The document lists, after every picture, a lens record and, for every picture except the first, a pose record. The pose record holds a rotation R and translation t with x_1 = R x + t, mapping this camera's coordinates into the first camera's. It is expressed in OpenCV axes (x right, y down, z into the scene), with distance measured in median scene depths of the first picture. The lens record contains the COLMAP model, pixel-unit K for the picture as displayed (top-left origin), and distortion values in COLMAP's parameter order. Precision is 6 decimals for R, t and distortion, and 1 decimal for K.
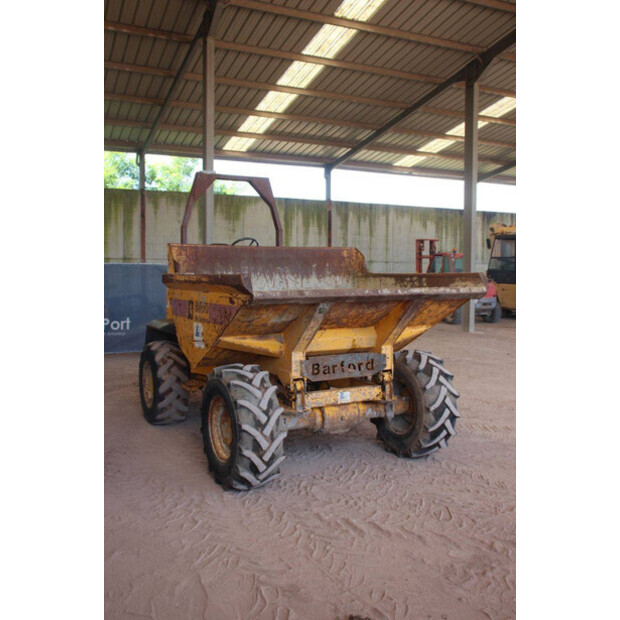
lens RADIAL K [[610.1, 0, 316.0], [0, 610.1, 308.1], [0, 0, 1]] dist [-0.060207, 0.000000]
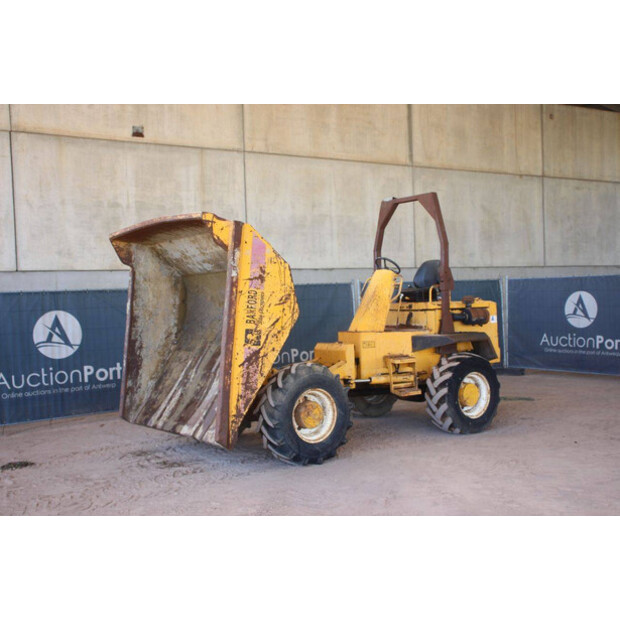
lens RADIAL K [[747.3, 0, 310.0], [0, 747.3, 324.9], [0, 0, 1]] dist [0.028261, 0.000000]
pose [[0.121166, 0.027011, -0.992265, 1.543760], [-0.027802, 0.999330, 0.023809, -0.029340], [0.992243, 0.024702, 0.121836, 0.916293]]
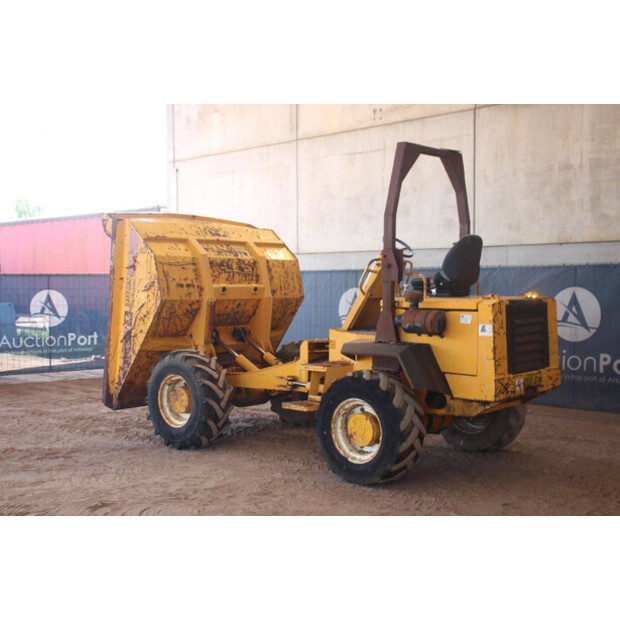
lens RADIAL K [[837.8, 0, 313.7], [0, 837.8, 313.6], [0, 0, 1]] dist [0.071631, 0.000000]
pose [[-0.942360, 0.012228, -0.334377, 0.475717], [-0.020886, 0.995234, 0.095257, -0.148709], [0.333948, 0.096750, -0.937613, 2.635539]]
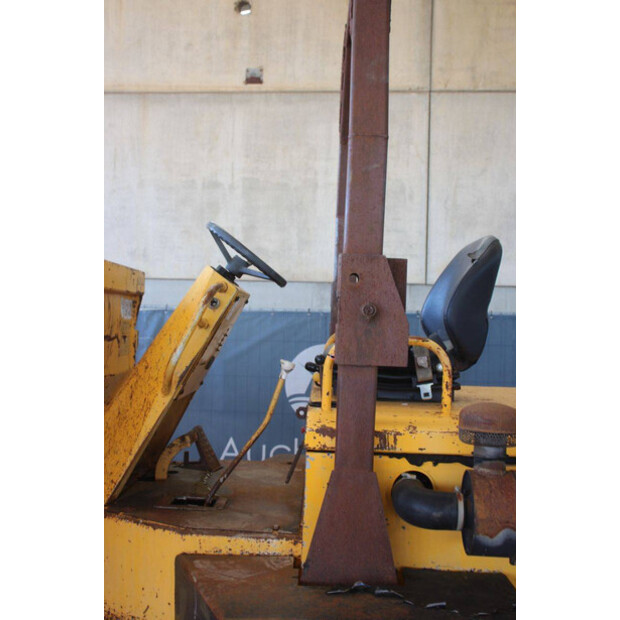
lens RADIAL K [[674.5, 0, 310.3], [0, 674.5, 315.5], [0, 0, 1]] dist [-0.013782, 0.000000]
pose [[-0.498884, -0.023715, -0.866344, 0.198287], [-0.082064, 0.996427, 0.019981, -0.102319], [0.862775, 0.081064, -0.499047, 1.554095]]
